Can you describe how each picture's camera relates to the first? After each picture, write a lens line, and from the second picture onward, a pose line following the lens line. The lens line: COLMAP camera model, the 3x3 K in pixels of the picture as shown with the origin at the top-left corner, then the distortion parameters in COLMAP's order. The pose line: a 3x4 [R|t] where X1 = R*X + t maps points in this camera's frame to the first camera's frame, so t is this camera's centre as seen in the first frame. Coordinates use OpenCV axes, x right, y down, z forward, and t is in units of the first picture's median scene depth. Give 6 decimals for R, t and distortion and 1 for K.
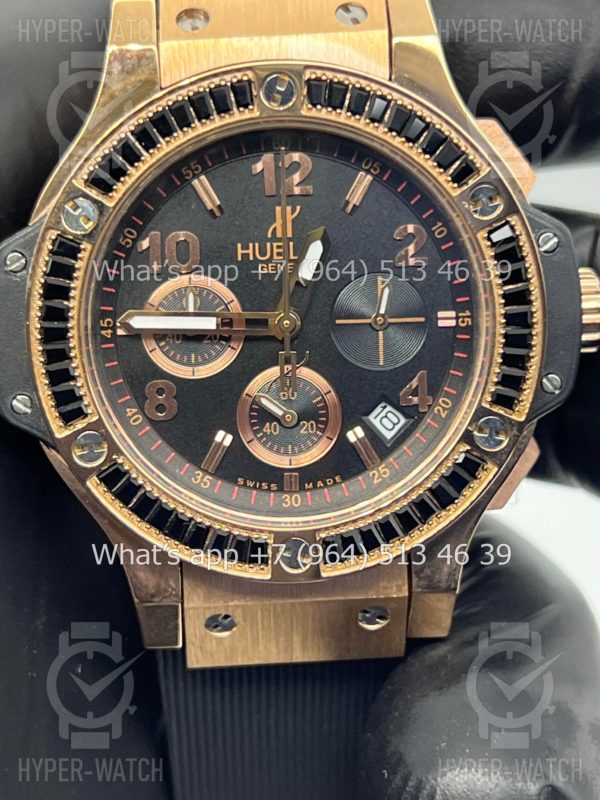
lens RADIAL K [[1928.6, 0, 298.8], [0, 1928.6, 391.9], [0, 0, 1]] dist [0.036546, 0.000000]
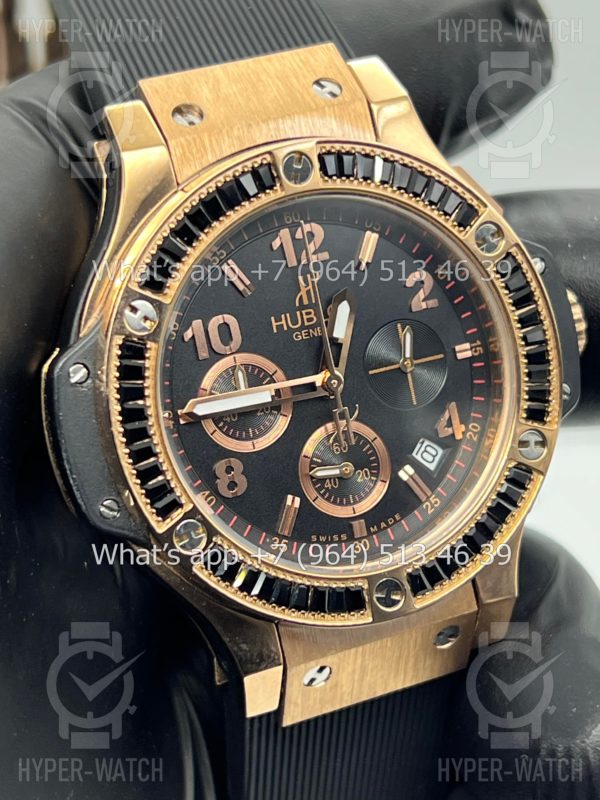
lens RADIAL K [[1928.6, 0, 296.0], [0, 1928.6, 374.4], [0, 0, 1]] dist [0.036546, 0.000000]
pose [[0.936383, -0.186335, 0.297434, -0.340869], [0.194574, 0.980886, 0.001944, -0.046040], [-0.292111, 0.056053, 0.954740, -0.008417]]
